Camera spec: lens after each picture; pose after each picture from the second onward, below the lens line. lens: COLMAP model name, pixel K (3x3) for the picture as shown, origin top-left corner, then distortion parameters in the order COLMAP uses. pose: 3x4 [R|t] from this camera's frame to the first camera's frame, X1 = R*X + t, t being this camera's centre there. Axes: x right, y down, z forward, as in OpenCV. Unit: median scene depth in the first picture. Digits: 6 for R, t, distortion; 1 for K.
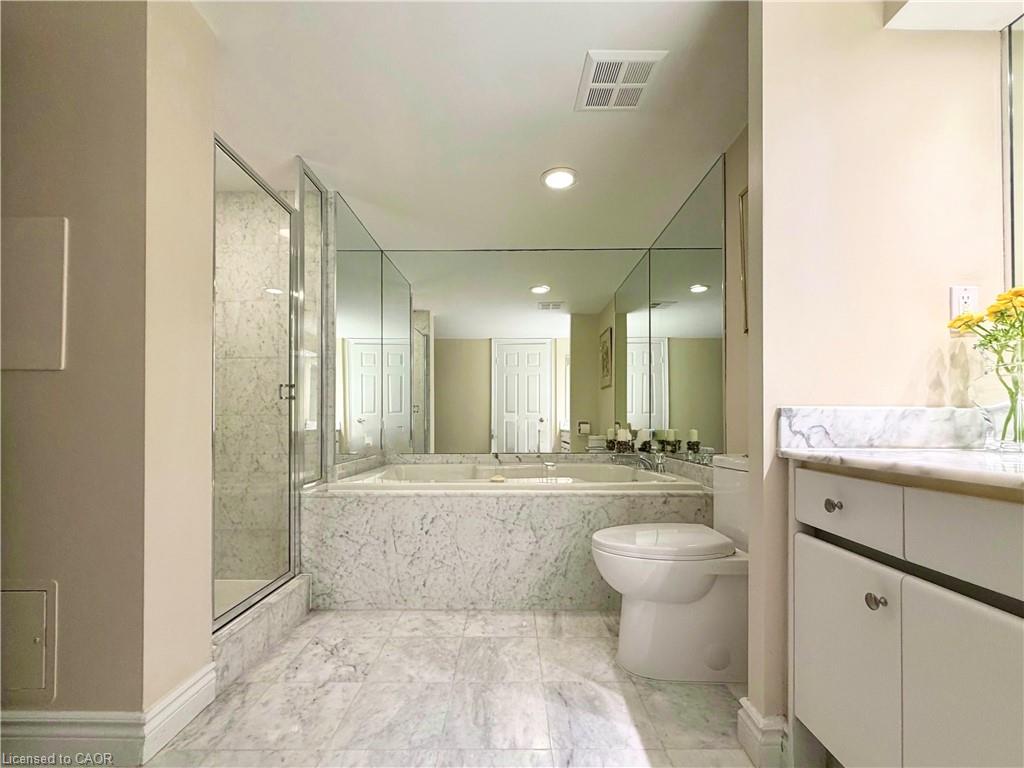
lens RADIAL K [[436.8, 0, 498.8], [0, 436.8, 419.6], [0, 0, 1]] dist [-0.002364, 0.000126]
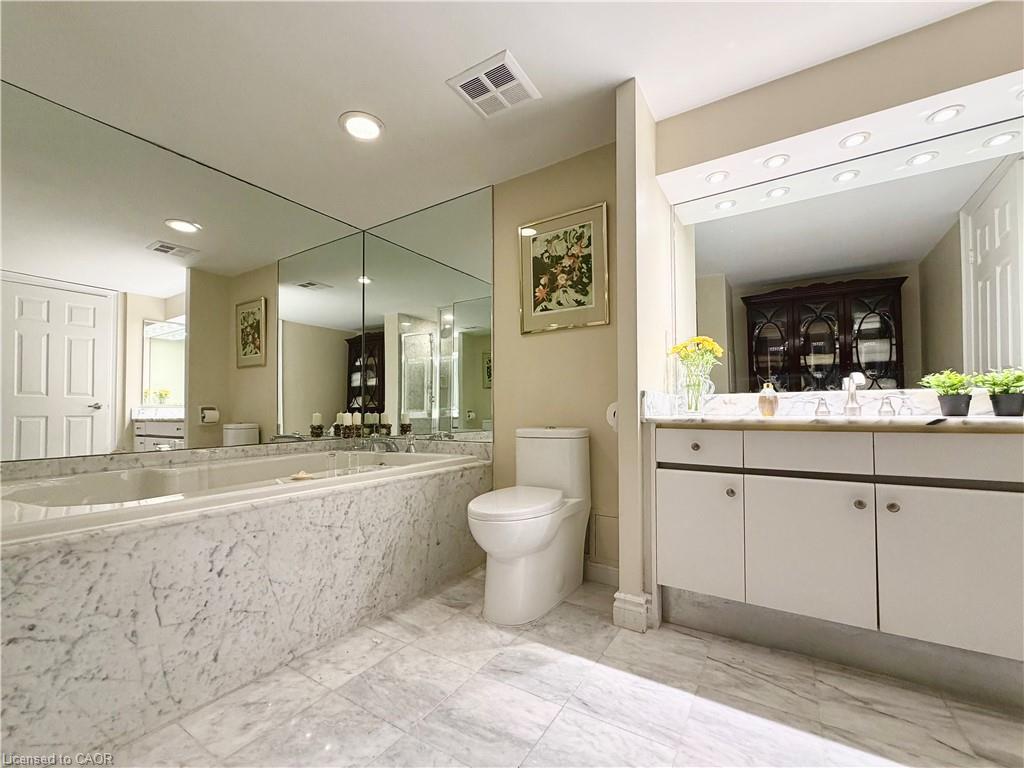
lens RADIAL K [[436.8, 0, 499.9], [0, 436.8, 405.2], [0, 0, 1]] dist [-0.002364, 0.000126]
pose [[0.523338, 0.012411, 0.852035, -0.499024], [-0.002051, 0.999909, -0.013306, 0.024825], [-0.852123, 0.005216, 0.523316, 0.332140]]
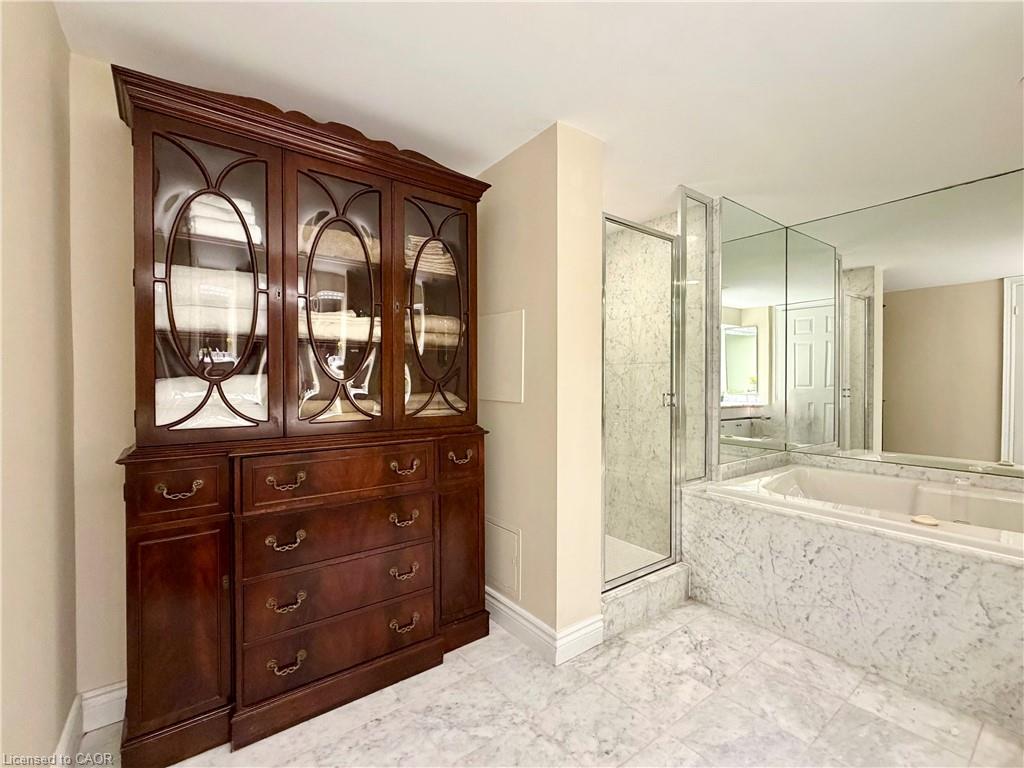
lens RADIAL K [[436.8, 0, 508.4], [0, 436.8, 386.9], [0, 0, 1]] dist [-0.002364, 0.000126]
pose [[0.612087, 0.006413, -0.790764, 0.161637], [0.007246, 0.999880, 0.013717, -0.117340], [0.790757, -0.014126, 0.611967, -0.030534]]
